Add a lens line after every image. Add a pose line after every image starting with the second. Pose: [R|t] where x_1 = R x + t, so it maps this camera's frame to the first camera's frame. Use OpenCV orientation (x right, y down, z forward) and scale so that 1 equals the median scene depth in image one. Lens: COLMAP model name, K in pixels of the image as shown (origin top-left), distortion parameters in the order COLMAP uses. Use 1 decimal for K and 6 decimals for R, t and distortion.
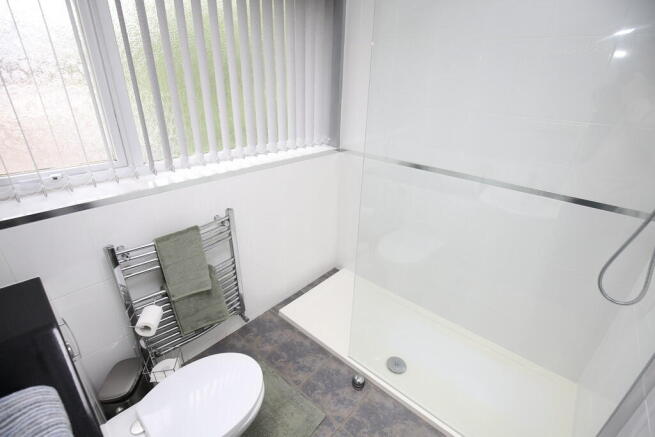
lens RADIAL K [[301.3, 0, 325.4], [0, 301.3, 219.3], [0, 0, 1]] dist [-0.019838, -0.000122]
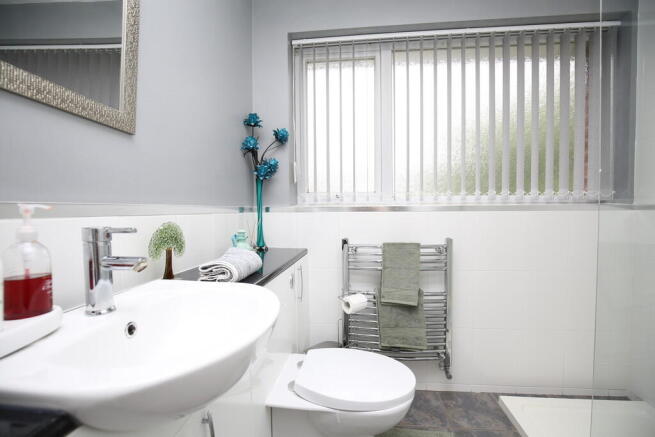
lens RADIAL K [[301.3, 0, 325.4], [0, 301.3, 219.3], [0, 0, 1]] dist [-0.019838, -0.000122]
pose [[0.559922, -0.014043, -0.828426, 0.243918], [-0.346695, 0.904144, -0.249653, 0.257847], [0.752522, 0.426997, 0.501382, 0.114291]]
